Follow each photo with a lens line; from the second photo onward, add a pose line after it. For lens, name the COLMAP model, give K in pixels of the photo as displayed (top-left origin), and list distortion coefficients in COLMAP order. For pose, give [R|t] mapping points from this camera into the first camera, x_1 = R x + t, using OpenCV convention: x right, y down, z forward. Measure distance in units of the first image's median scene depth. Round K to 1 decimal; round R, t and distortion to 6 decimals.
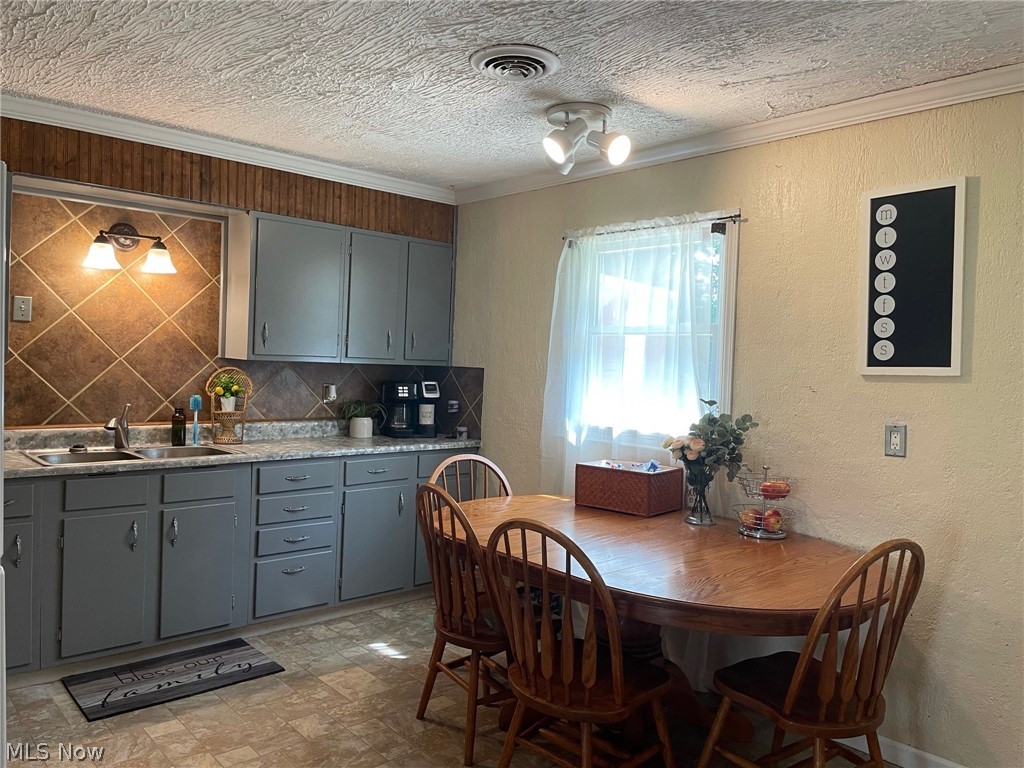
lens RADIAL K [[775.8, 0, 507.9], [0, 775.8, 377.7], [0, 0, 1]] dist [0.098707, -0.123586]
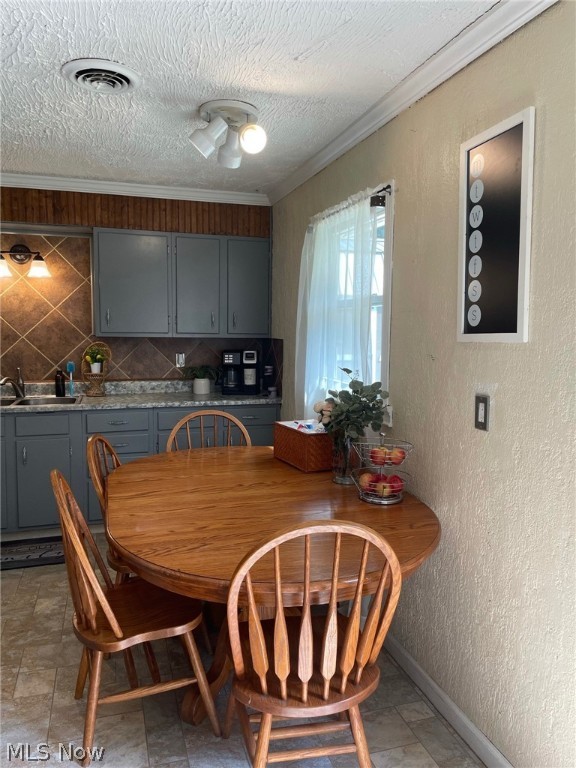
lens RADIAL K [[581.8, 0, 276.6], [0, 581.8, 373.1], [0, 0, 1]] dist [0.098707, -0.123586]
pose [[0.904529, 0.008504, -0.426328, 0.403143], [0.011742, 0.998925, 0.044839, -0.000587], [0.426251, -0.045565, 0.903457, 0.194578]]
